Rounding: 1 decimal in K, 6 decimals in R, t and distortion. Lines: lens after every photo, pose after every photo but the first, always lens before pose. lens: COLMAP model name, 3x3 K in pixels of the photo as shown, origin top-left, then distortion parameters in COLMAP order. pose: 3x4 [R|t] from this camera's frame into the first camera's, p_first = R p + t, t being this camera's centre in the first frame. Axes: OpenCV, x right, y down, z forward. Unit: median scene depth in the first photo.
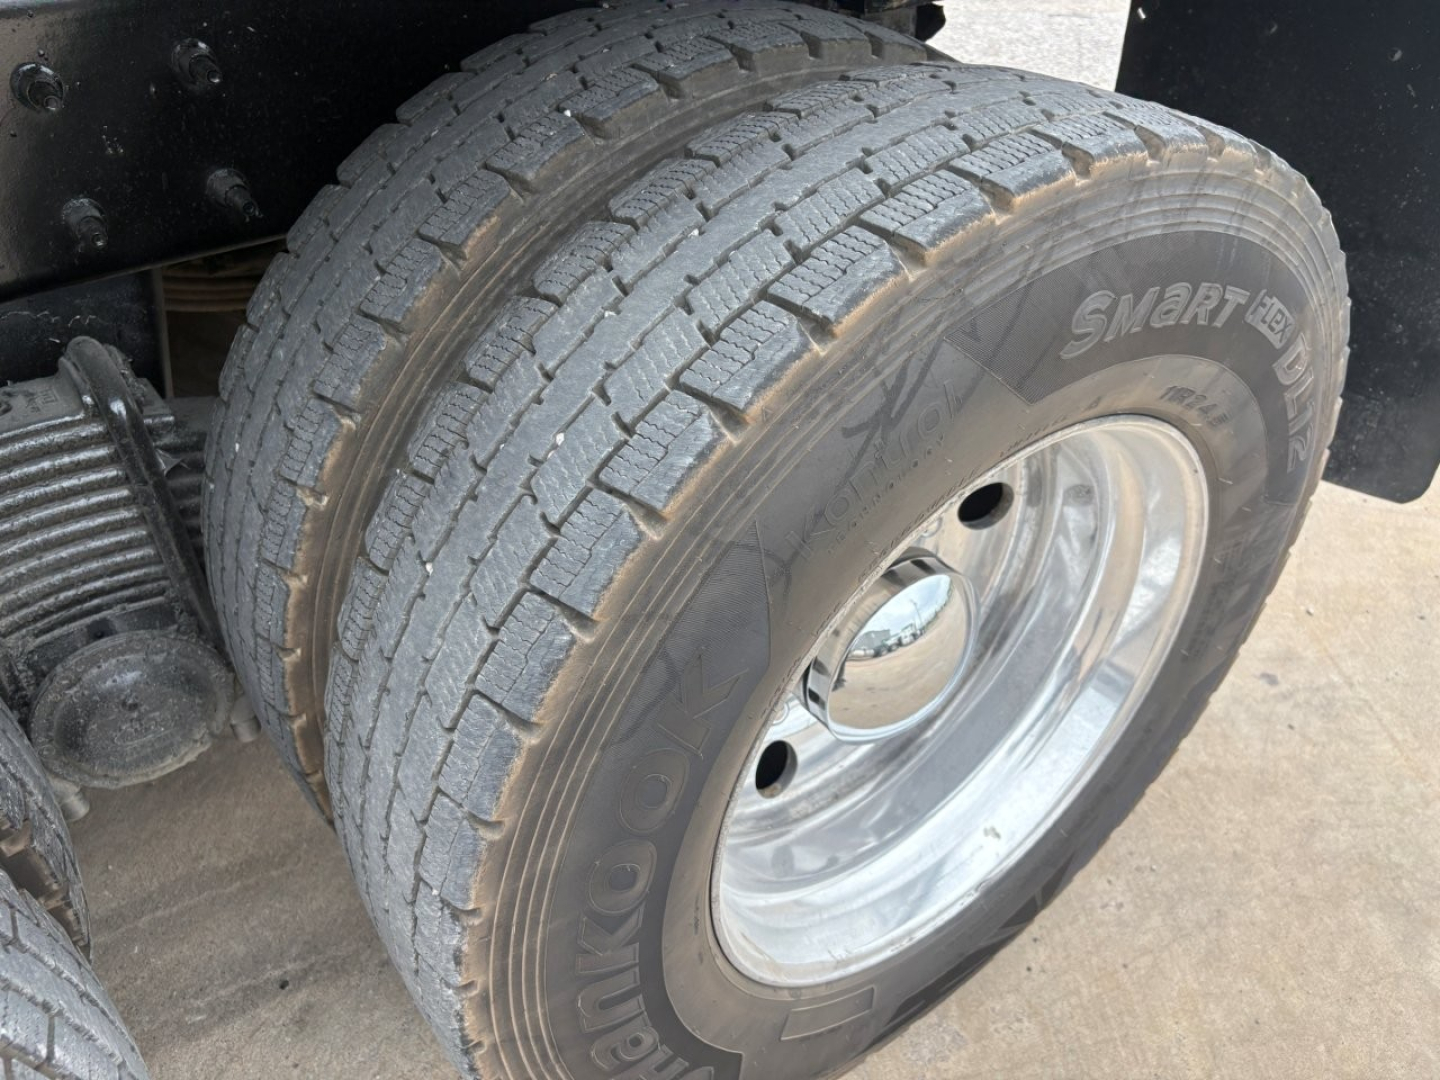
lens RADIAL K [[1080.9, 0, 725.0], [0, 1080.9, 533.8], [0, 0, 1]] dist [0.068269, -0.090576]
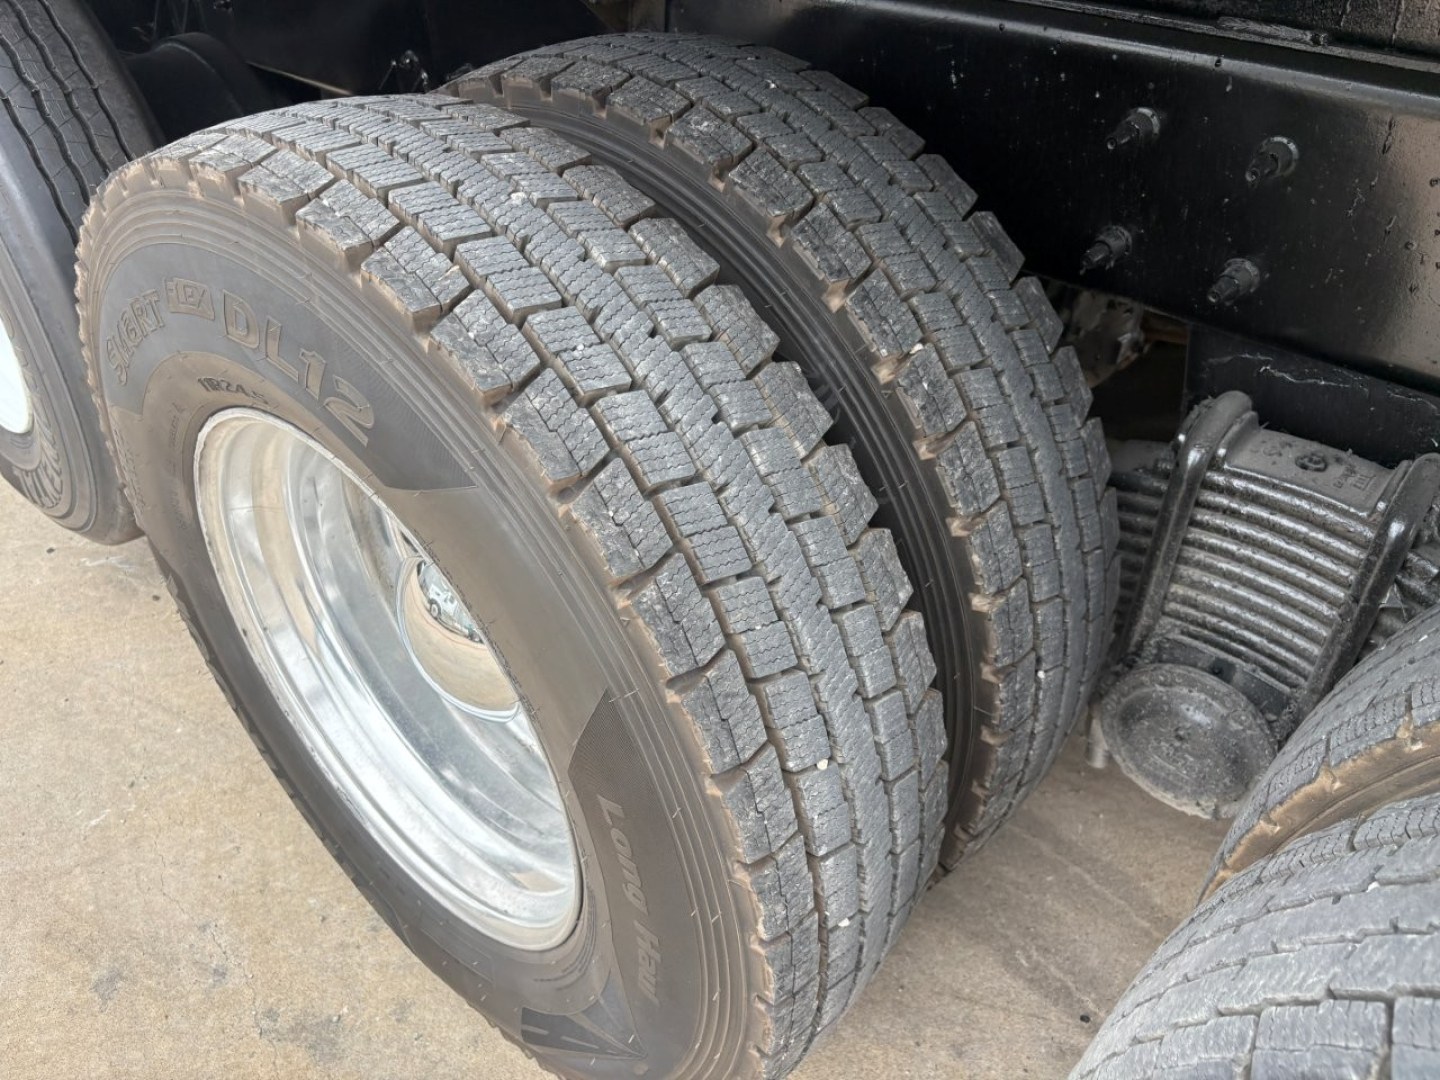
lens RADIAL K [[1080.9, 0, 725.0], [0, 1080.9, 533.8], [0, 0, 1]] dist [0.068269, -0.090576]
pose [[0.214123, 0.587928, -0.780059, 0.074895], [-0.604401, 0.707098, 0.367032, -0.105729], [0.767366, 0.392878, 0.506750, 0.049458]]
